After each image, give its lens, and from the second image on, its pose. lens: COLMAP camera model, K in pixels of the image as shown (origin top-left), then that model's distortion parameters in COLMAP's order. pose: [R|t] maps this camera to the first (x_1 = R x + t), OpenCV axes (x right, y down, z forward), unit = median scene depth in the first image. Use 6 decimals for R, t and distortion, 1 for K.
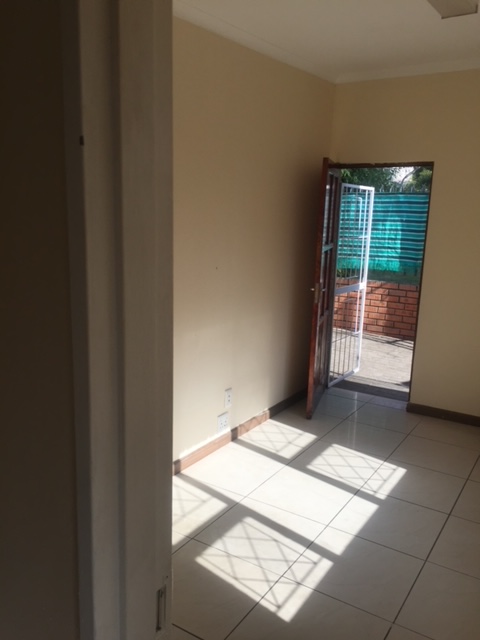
lens RADIAL K [[543.0, 0, 239.7], [0, 543.0, 320.3], [0, 0, 1]] dist [0.001154, -0.001818]
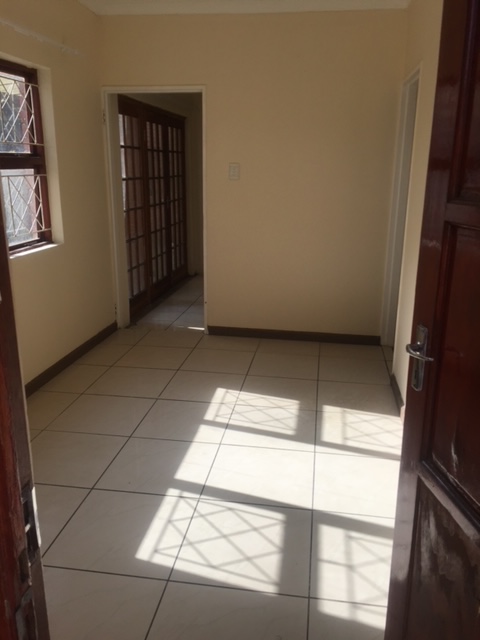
lens RADIAL K [[543.0, 0, 239.8], [0, 543.0, 319.7], [0, 0, 1]] dist [0.001154, -0.001818]
pose [[-0.914157, 0.080366, -0.397314, 0.480837], [-0.104823, 0.899944, 0.423217, -0.254593], [0.391572, 0.428535, -0.814266, 1.628069]]
